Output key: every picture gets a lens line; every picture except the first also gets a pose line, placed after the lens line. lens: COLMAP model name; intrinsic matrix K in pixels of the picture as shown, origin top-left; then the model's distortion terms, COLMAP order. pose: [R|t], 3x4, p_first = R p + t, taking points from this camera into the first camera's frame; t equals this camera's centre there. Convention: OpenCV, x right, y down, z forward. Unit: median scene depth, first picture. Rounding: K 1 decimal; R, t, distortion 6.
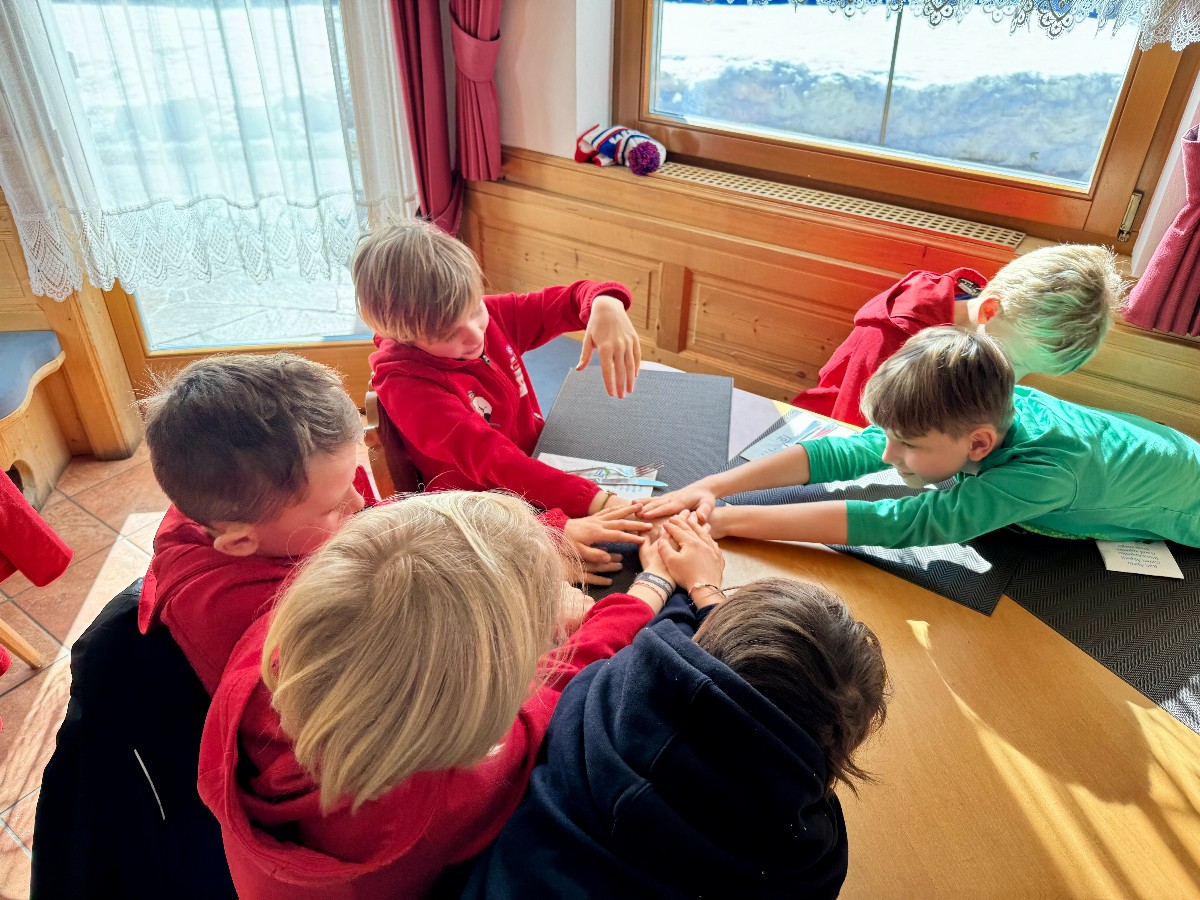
lens RADIAL K [[848.5, 0, 597.3], [0, 848.5, 451.1], [0, 0, 1]] dist [-0.001407, -0.006175]
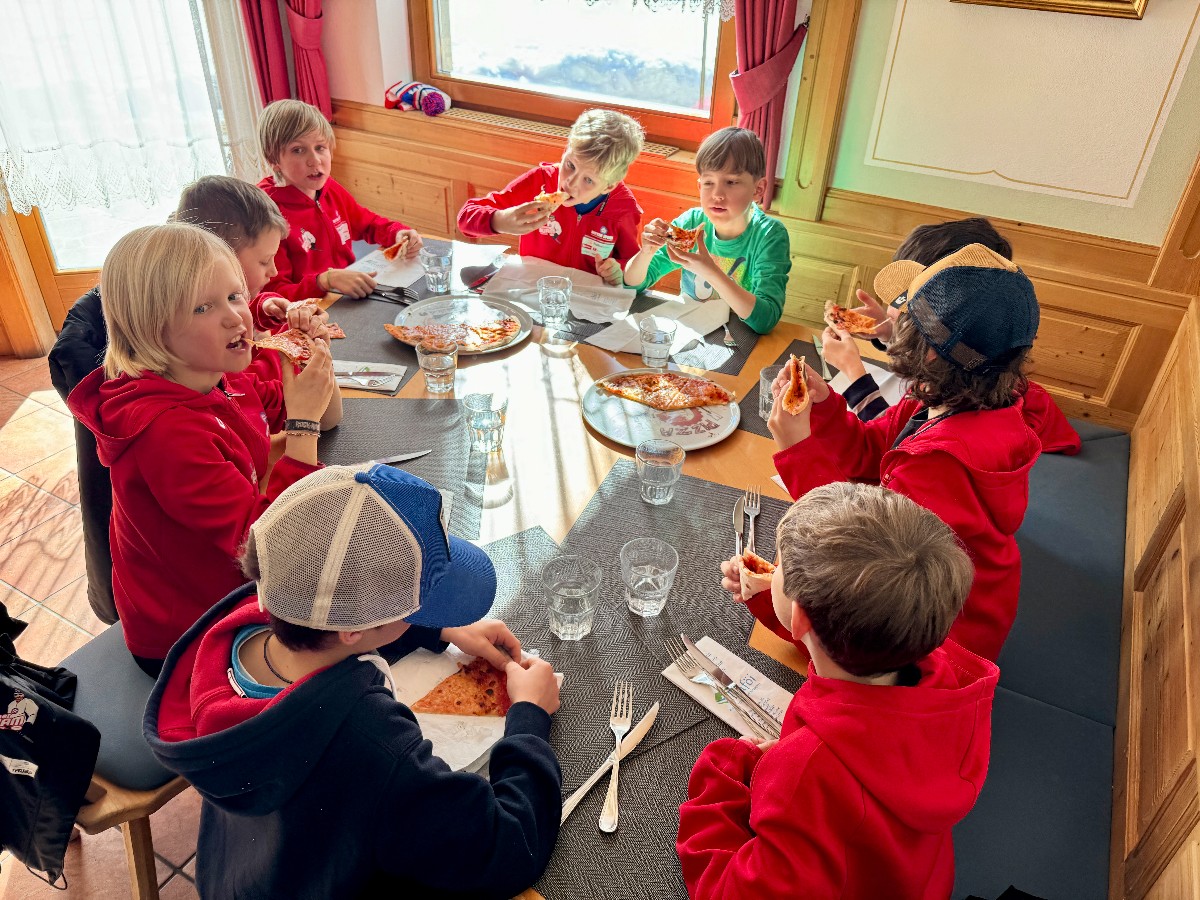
lens RADIAL K [[848.5, 0, 602.3], [0, 848.5, 448.9], [0, 0, 1]] dist [-0.001407, -0.006175]
pose [[0.993136, -0.048733, 0.106327, 0.147100], [0.048768, 0.998808, 0.002275, 0.218438], [-0.106312, 0.002926, 0.994329, -0.389862]]
